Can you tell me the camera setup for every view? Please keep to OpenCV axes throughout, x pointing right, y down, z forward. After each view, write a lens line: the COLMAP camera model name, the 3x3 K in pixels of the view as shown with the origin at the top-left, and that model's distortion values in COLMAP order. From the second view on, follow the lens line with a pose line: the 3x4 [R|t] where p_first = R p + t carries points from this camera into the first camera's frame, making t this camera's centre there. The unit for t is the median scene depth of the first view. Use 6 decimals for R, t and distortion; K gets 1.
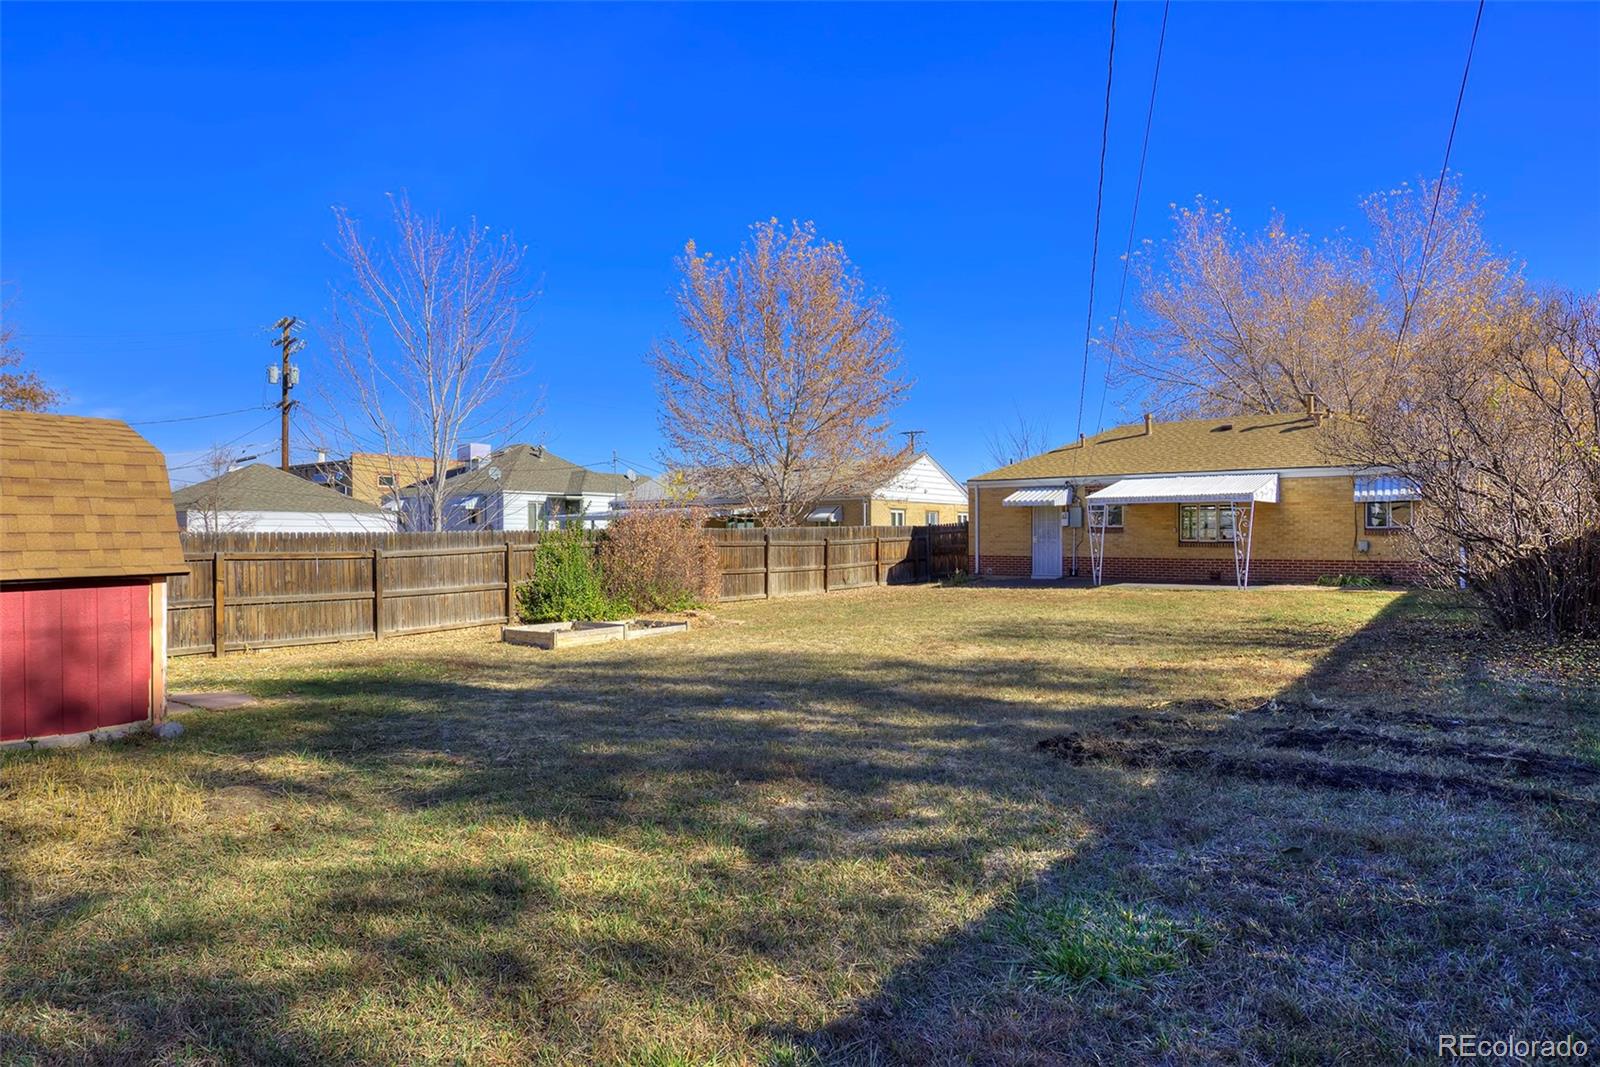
lens RADIAL K [[863.7, 0, 800.0], [0, 863.7, 533.5], [0, 0, 1]] dist [0.021988, -0.000144]
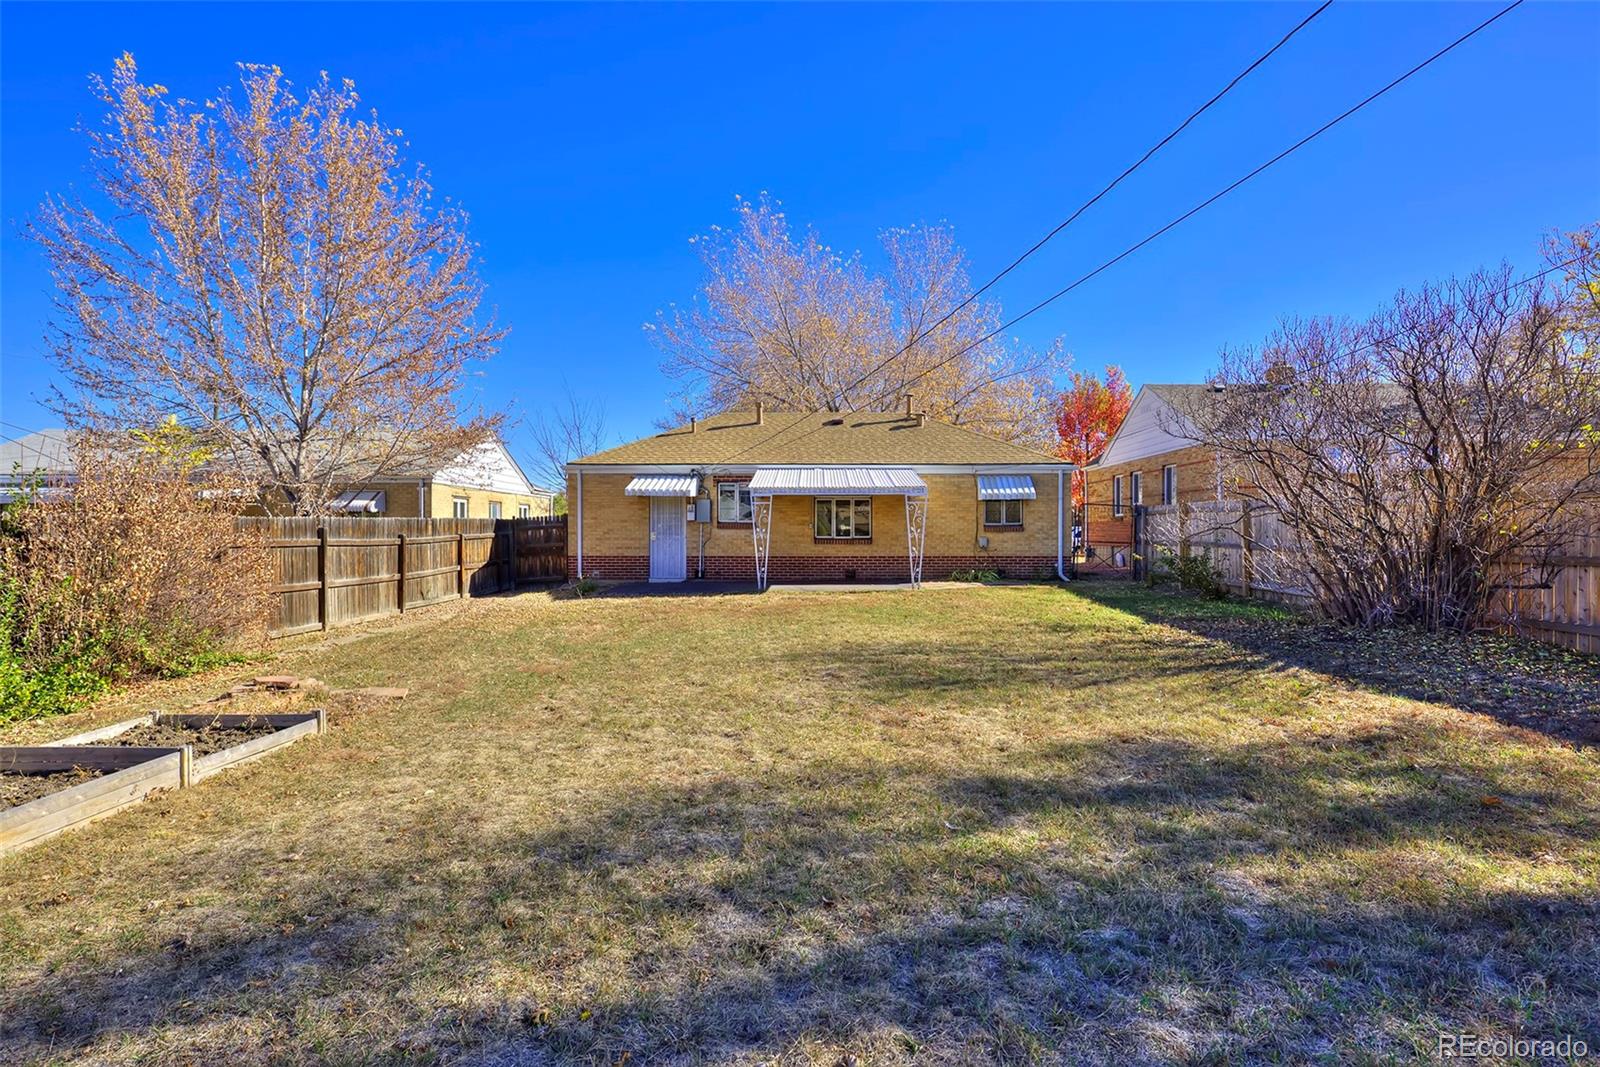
lens RADIAL K [[844.7, 0, 800.0], [0, 844.7, 533.5], [0, 0, 1]] dist [0.007201, -0.000633]
pose [[0.814934, 0.001662, 0.579552, -0.092557], [-0.002919, 0.999995, 0.001236, 0.002780], [-0.579547, -0.002699, 0.814935, 0.242819]]
